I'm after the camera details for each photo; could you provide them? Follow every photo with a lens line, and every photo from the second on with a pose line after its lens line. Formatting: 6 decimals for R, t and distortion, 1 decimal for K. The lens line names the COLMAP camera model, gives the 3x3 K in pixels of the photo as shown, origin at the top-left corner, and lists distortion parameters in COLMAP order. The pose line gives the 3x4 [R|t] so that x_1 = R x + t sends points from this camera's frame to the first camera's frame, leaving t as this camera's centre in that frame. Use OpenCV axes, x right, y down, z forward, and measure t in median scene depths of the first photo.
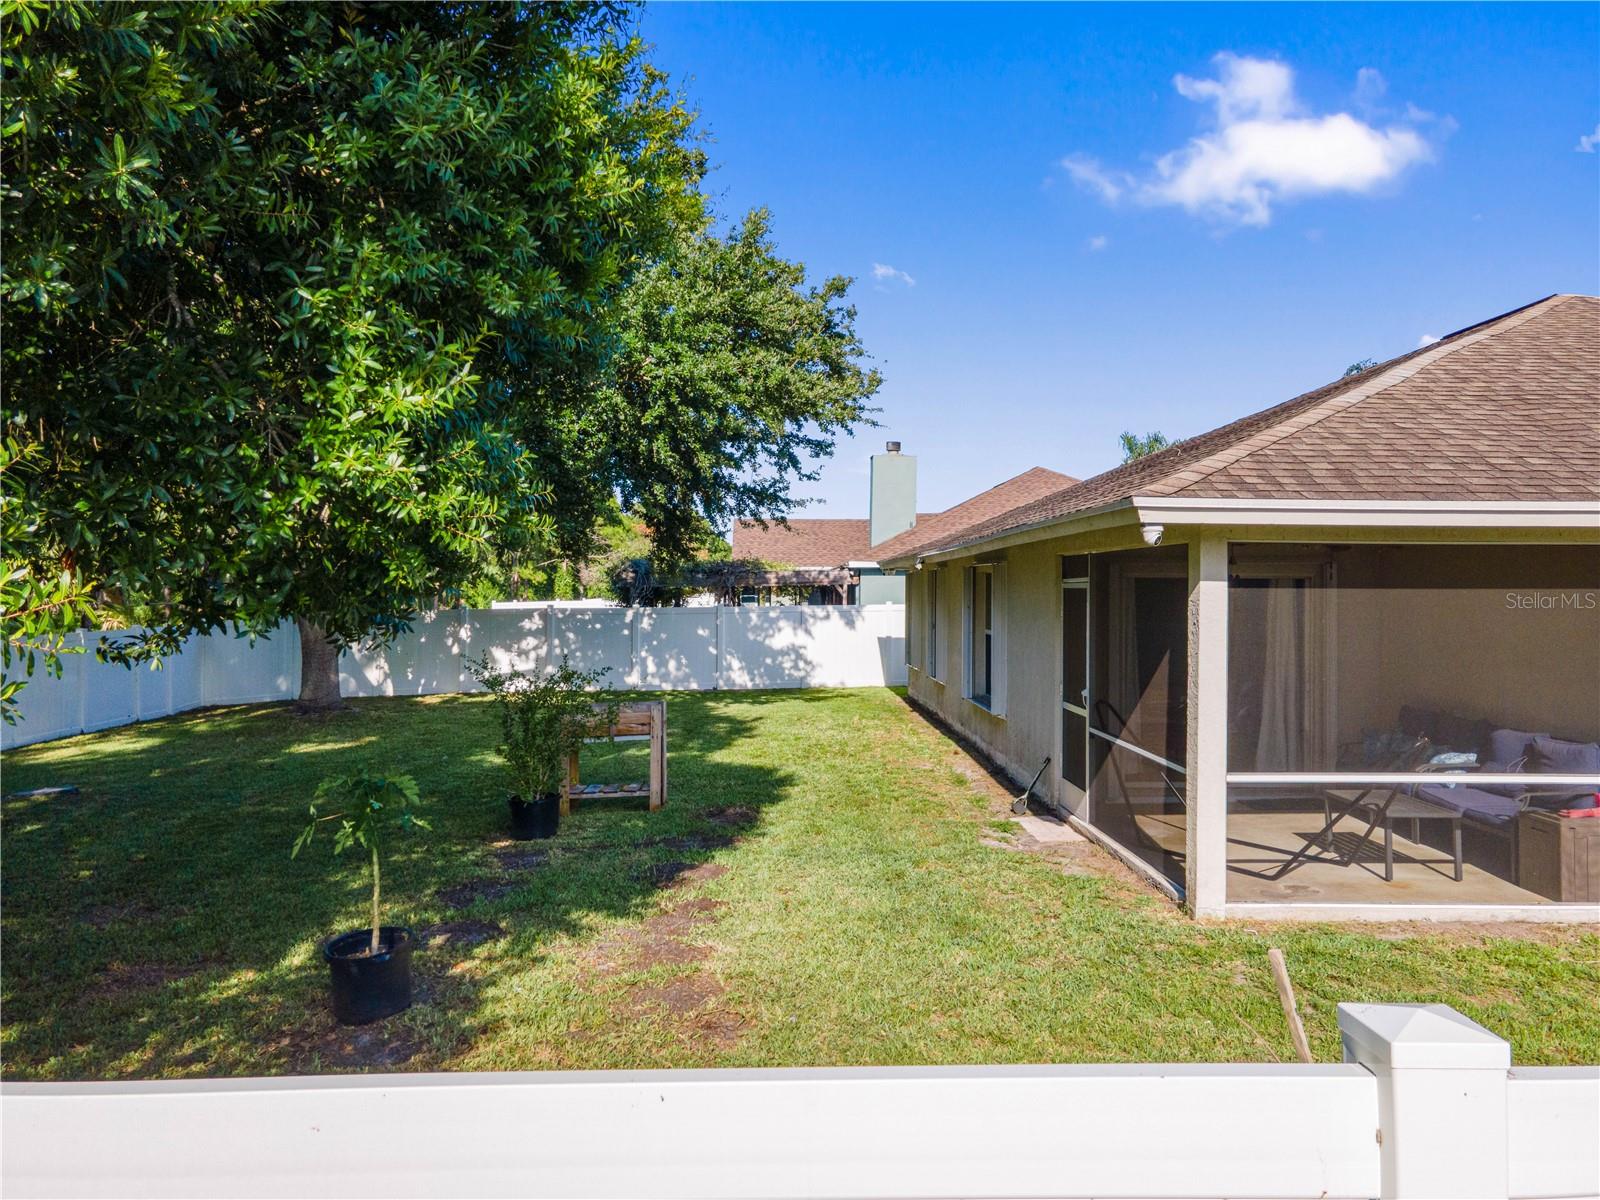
lens RADIAL K [[1200.6, 0, 825.0], [0, 1200.6, 598.8], [0, 0, 1]] dist [0.036813, 0.005824]
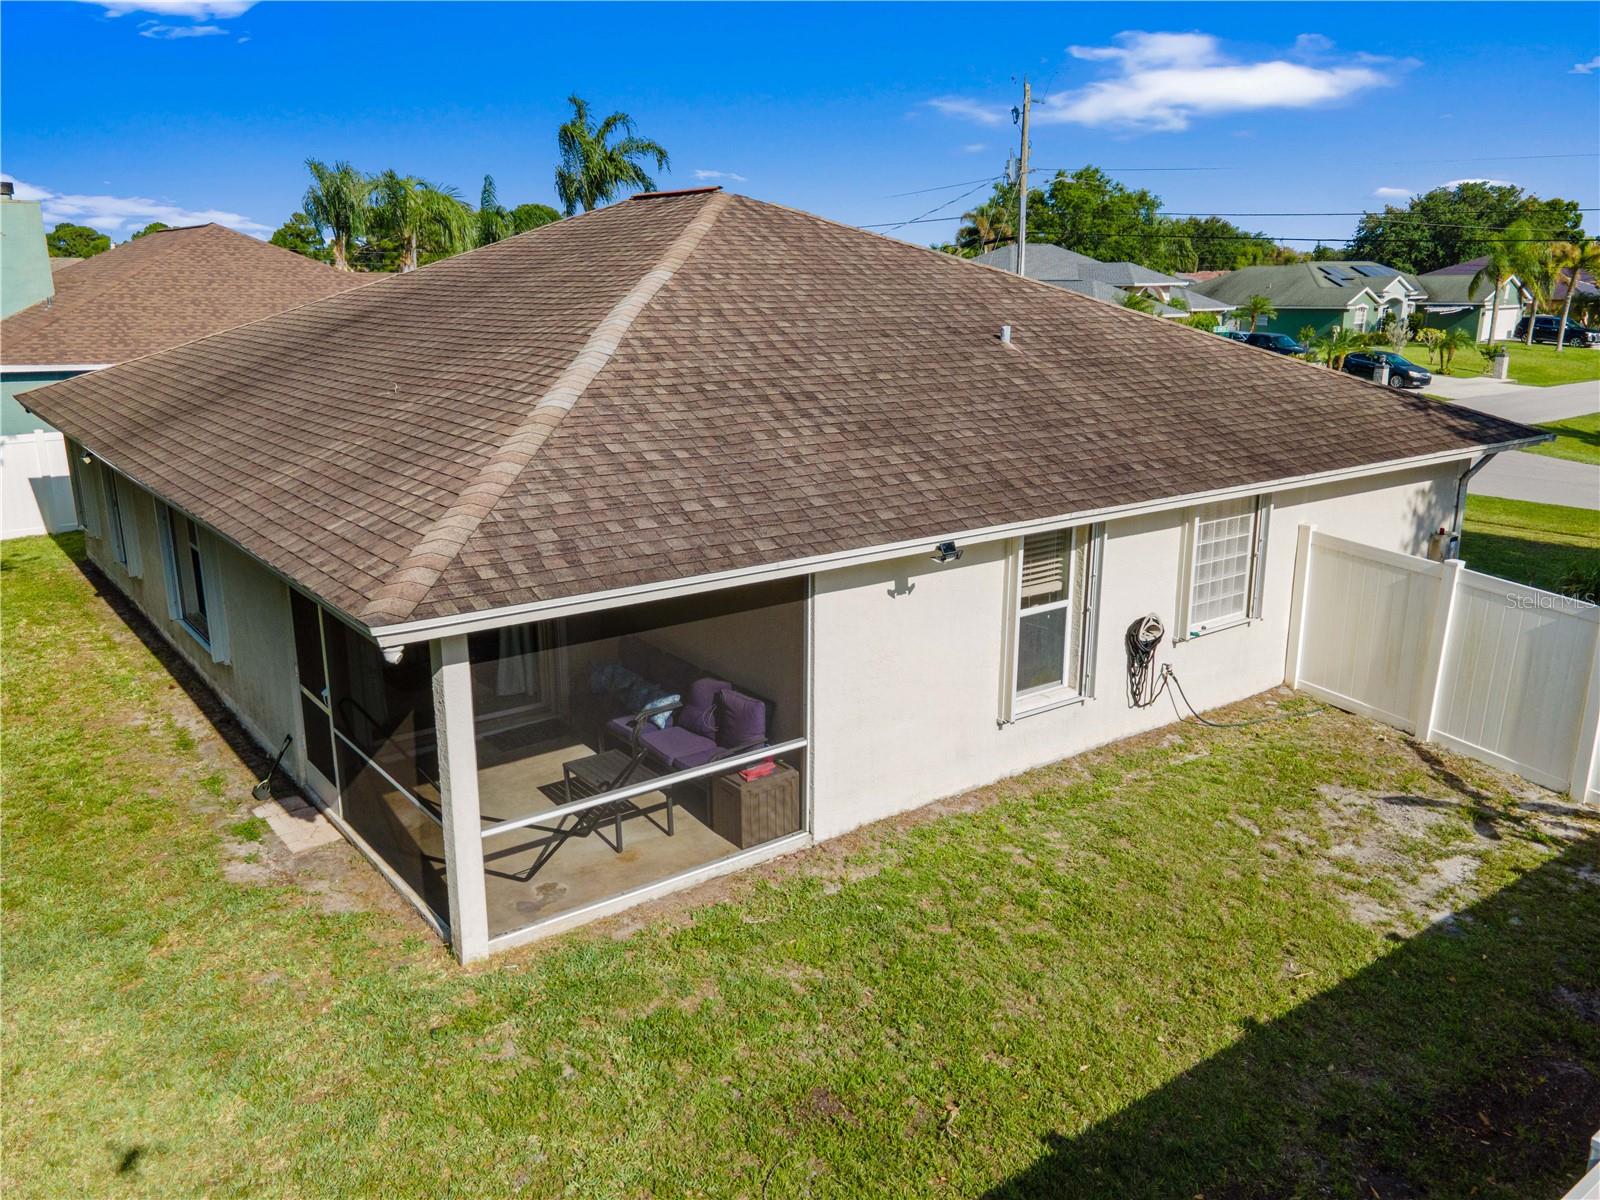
lens RADIAL K [[1200.6, 0, 825.0], [0, 1200.6, 598.8], [0, 0, 1]] dist [0.036813, 0.005824]
pose [[0.812244, -0.150533, 0.563560, 0.006433], [0.002480, 0.967010, 0.254725, -0.278145], [-0.583313, -0.205501, 0.785821, 0.017728]]
